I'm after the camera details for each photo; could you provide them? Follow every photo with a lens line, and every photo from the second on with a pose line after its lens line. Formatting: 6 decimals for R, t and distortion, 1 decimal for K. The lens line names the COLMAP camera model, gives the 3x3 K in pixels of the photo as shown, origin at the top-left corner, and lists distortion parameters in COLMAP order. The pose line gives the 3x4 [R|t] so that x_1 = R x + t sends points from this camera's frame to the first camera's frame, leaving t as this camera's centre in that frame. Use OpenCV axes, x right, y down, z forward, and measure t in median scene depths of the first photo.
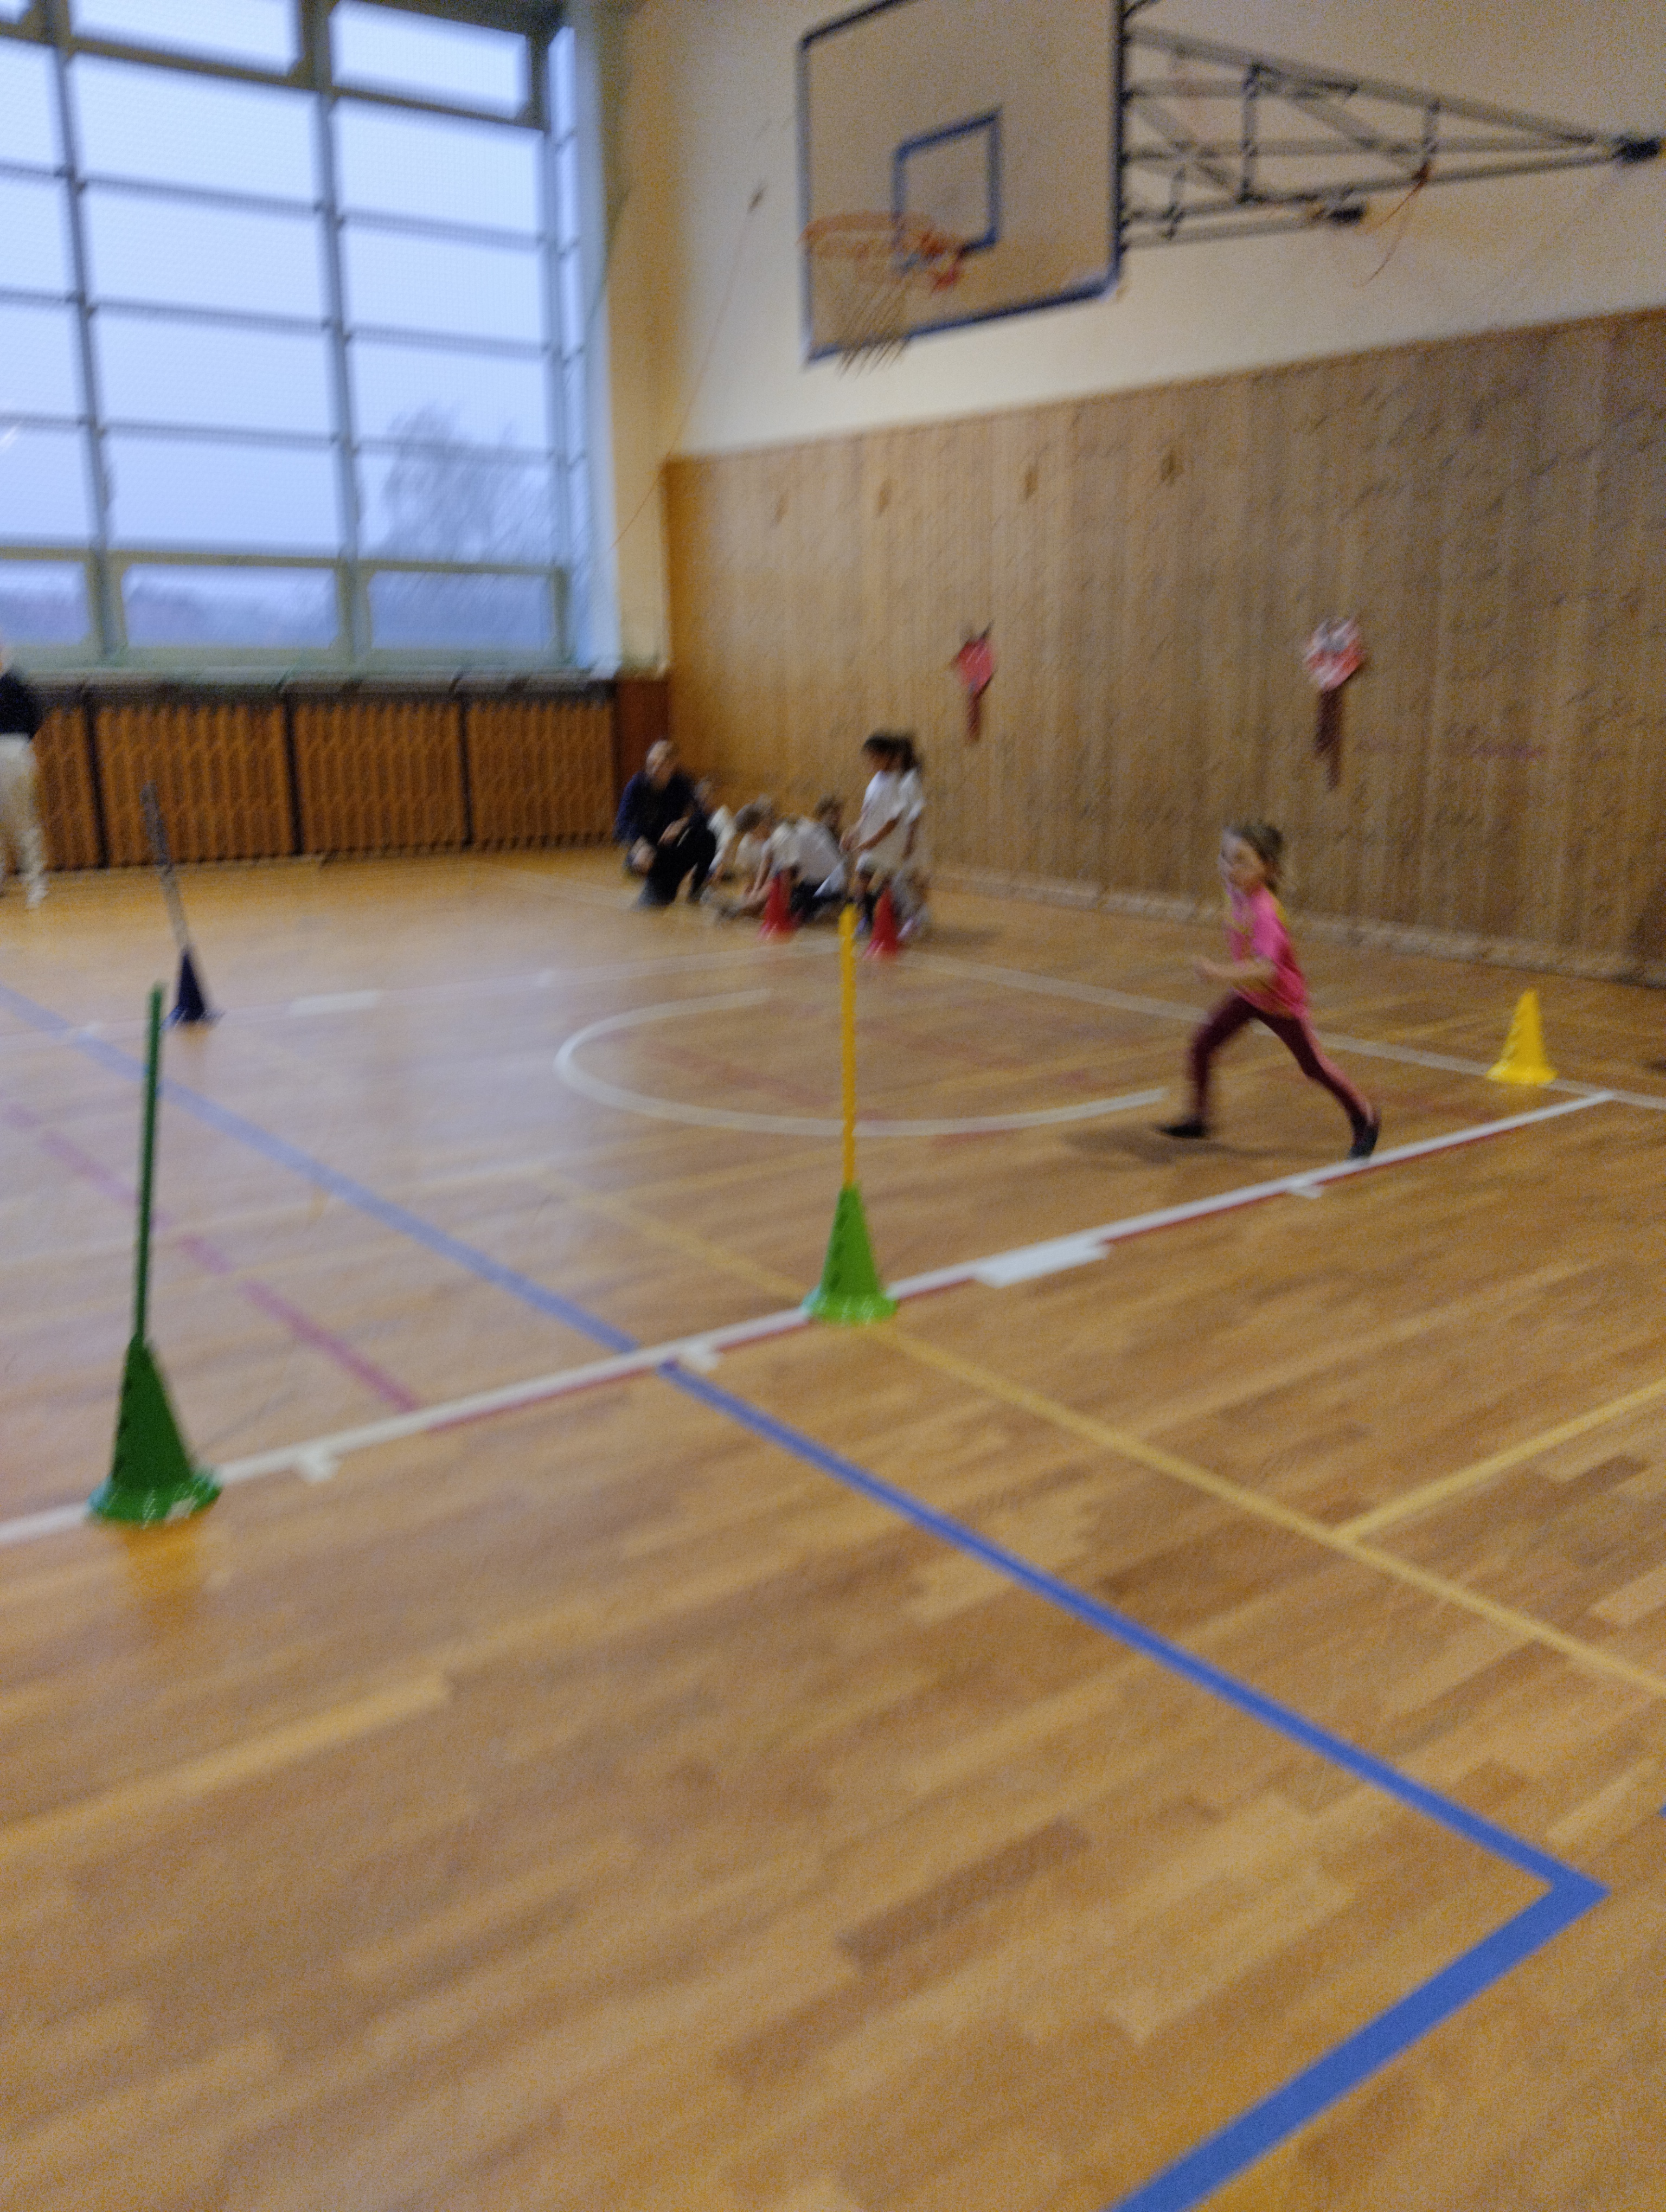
lens RADIAL K [[1809.5, 0, 838.8], [0, 1809.5, 1087.8], [0, 0, 1]] dist [0.091964, -0.162856]
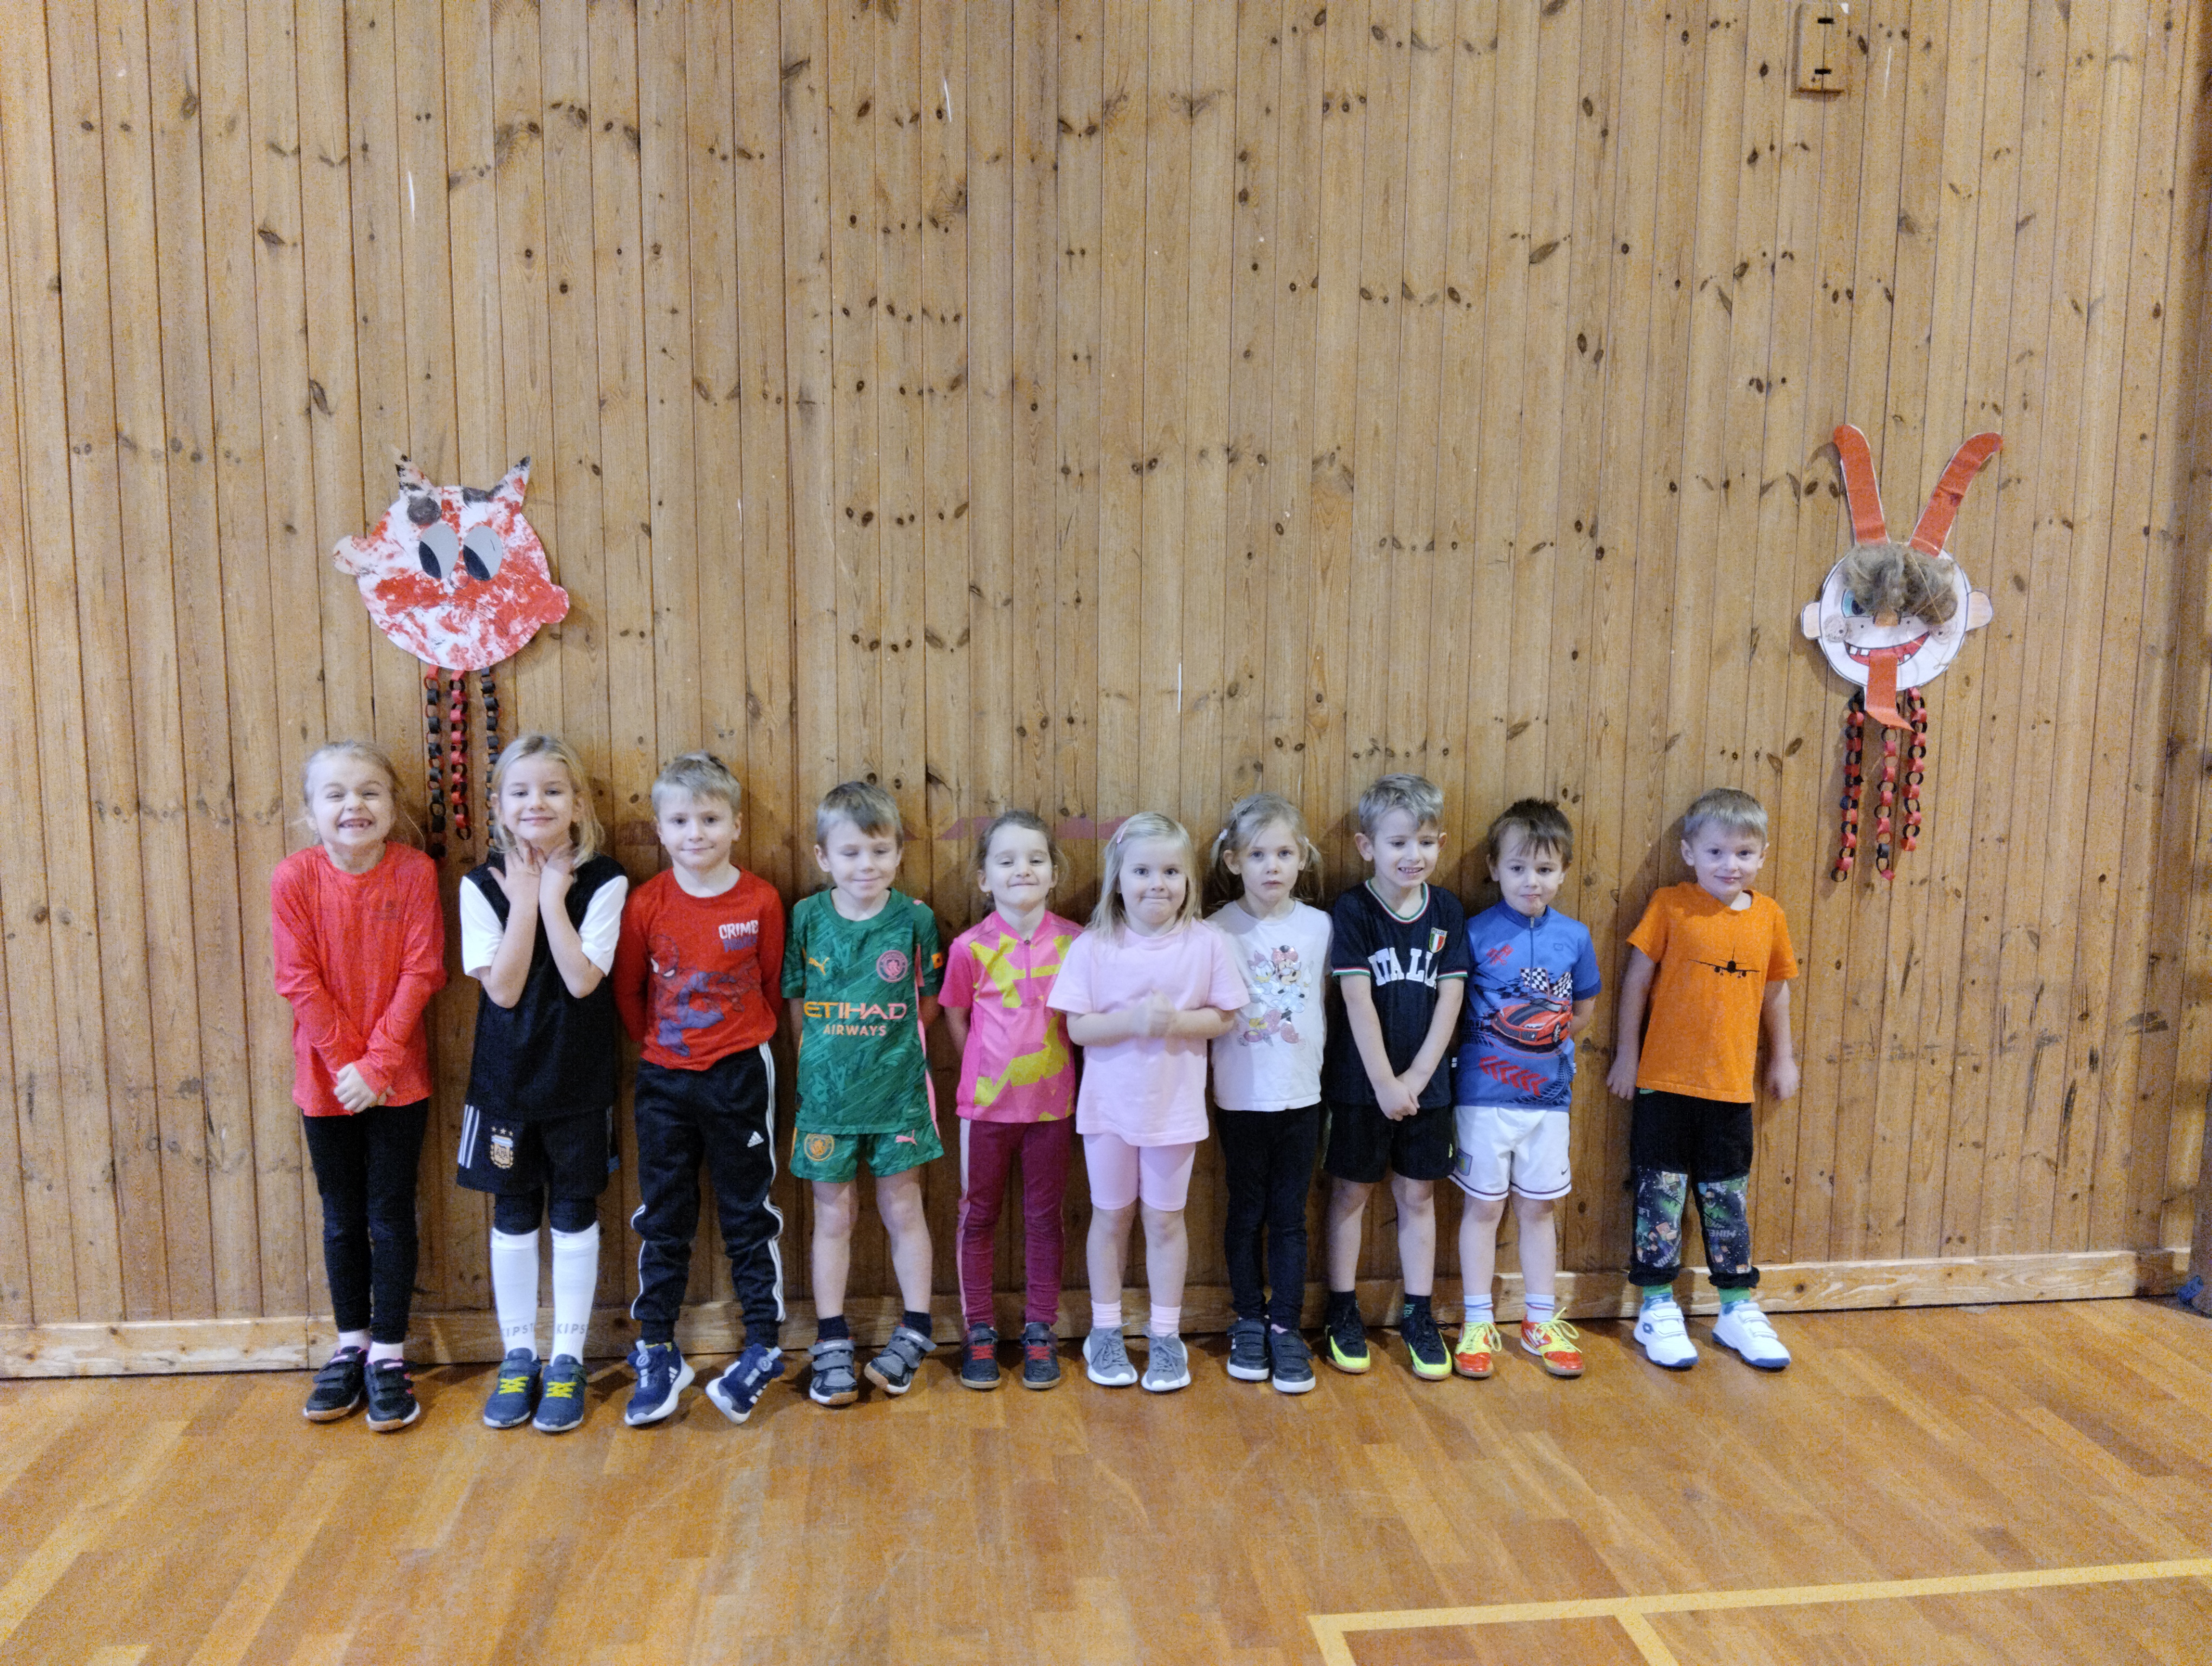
lens RADIAL K [[1809.5, 0, 1110.7], [0, 1809.5, 850.0], [0, 0, 1]] dist [0.091964, -0.162856]
pose [[0.516389, -0.098618, 0.850657, 0.046377], [0.190317, 0.981721, -0.001719, -0.226084], [-0.834938, 0.162782, 0.525718, 1.002826]]
